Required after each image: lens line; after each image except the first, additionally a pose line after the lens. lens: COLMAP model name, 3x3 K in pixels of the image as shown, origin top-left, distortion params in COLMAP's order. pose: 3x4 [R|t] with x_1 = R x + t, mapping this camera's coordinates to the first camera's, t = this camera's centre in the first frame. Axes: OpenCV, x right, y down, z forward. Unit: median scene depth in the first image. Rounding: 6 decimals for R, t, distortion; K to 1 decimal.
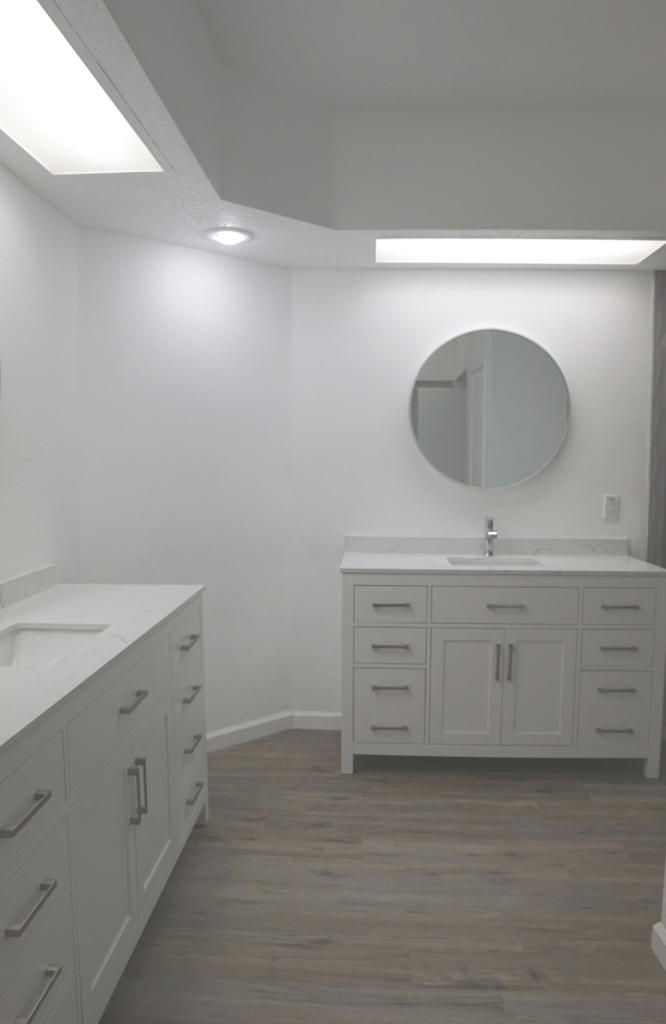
lens RADIAL K [[795.2, 0, 333.0], [0, 795.2, 512.0], [0, 0, 1]] dist [-0.045201, -0.003348]
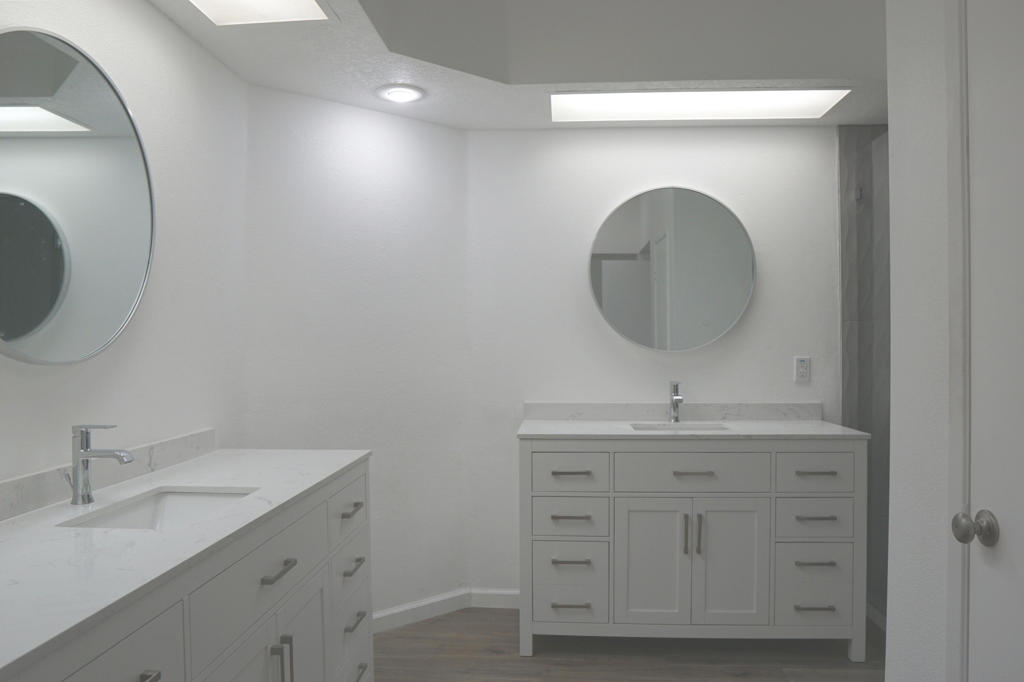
lens RADIAL K [[750.7, 0, 512.0], [0, 750.7, 341.0], [0, 0, 1]] dist [-0.048158, 0.004578]
pose [[0.999627, -0.007588, -0.026216, 0.027360], [0.005370, 0.996480, -0.083661, 0.035147], [0.026759, 0.083489, 0.996149, 0.097320]]
